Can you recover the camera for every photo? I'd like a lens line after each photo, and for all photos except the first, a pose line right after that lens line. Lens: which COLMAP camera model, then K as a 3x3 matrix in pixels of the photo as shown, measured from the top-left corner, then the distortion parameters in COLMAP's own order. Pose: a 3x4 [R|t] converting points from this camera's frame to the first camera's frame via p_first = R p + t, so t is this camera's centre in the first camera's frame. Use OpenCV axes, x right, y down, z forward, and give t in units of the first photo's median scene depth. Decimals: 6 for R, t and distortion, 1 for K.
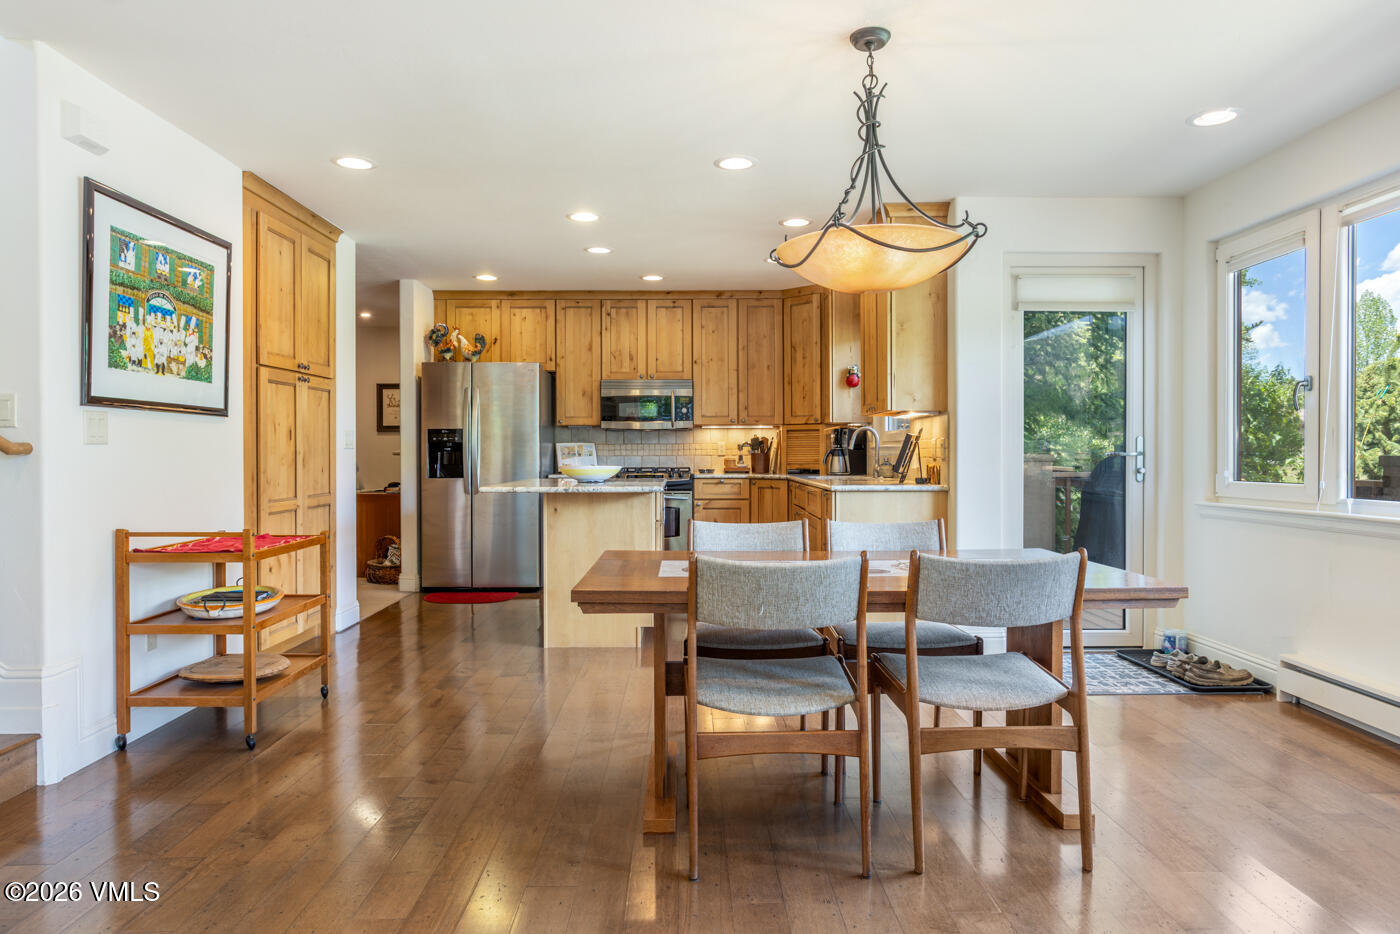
lens RADIAL K [[895.5, 0, 700.0], [0, 895.5, 467.0], [0, 0, 1]] dist [0.000700, 0.000964]
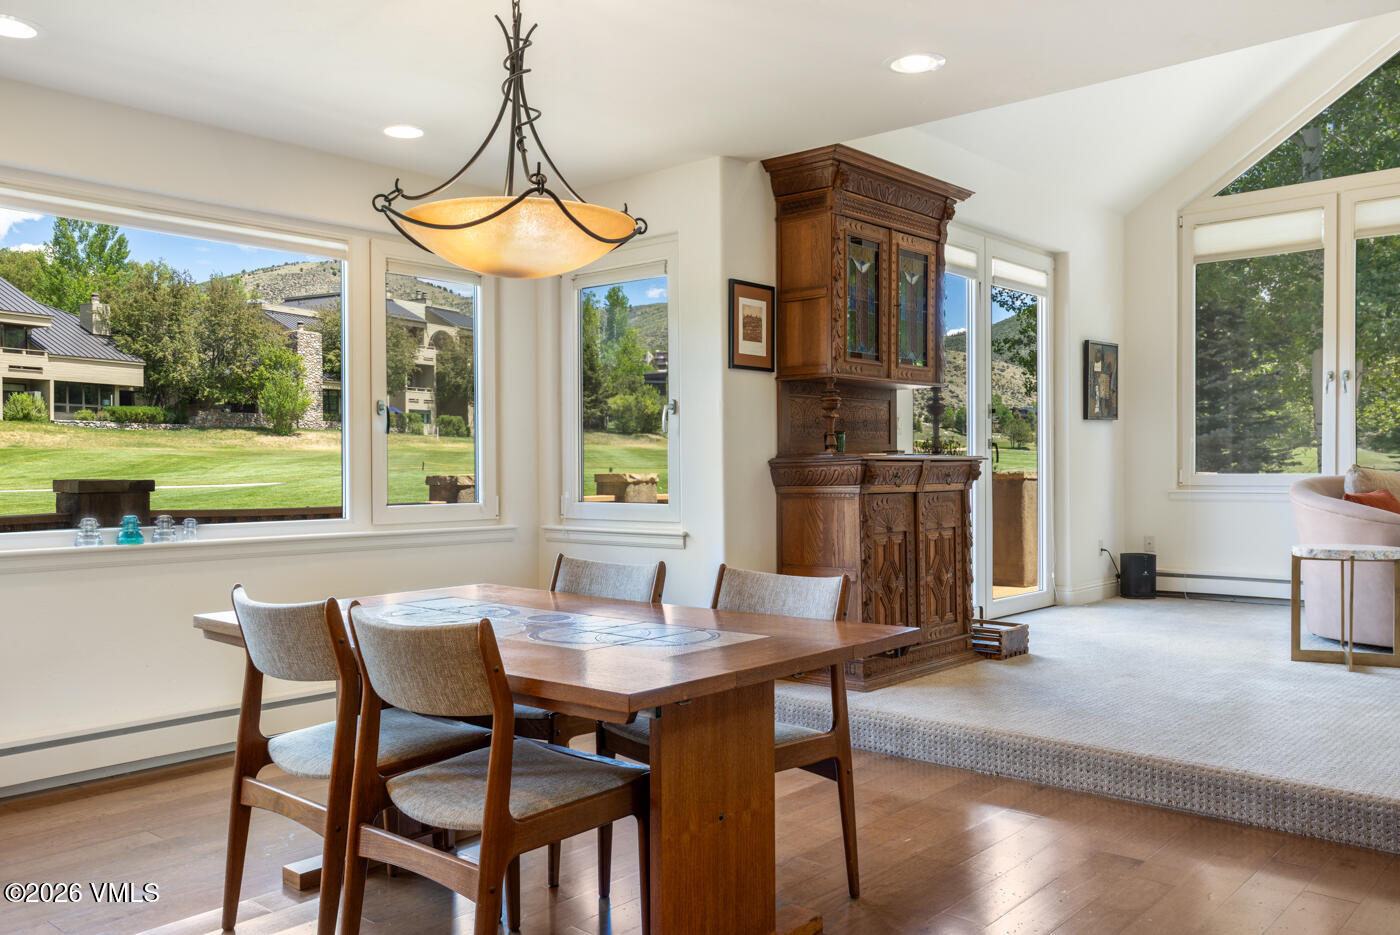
lens RADIAL K [[1135.9, 0, 692.1], [0, 1135.9, 468.9], [0, 0, 1]] dist [0.018203, 0.006502]
pose [[-0.741585, 0.002876, 0.670852, -0.239531], [0.016398, 0.999770, 0.013840, -0.014283], [-0.670658, 0.021264, -0.741462, 0.661010]]
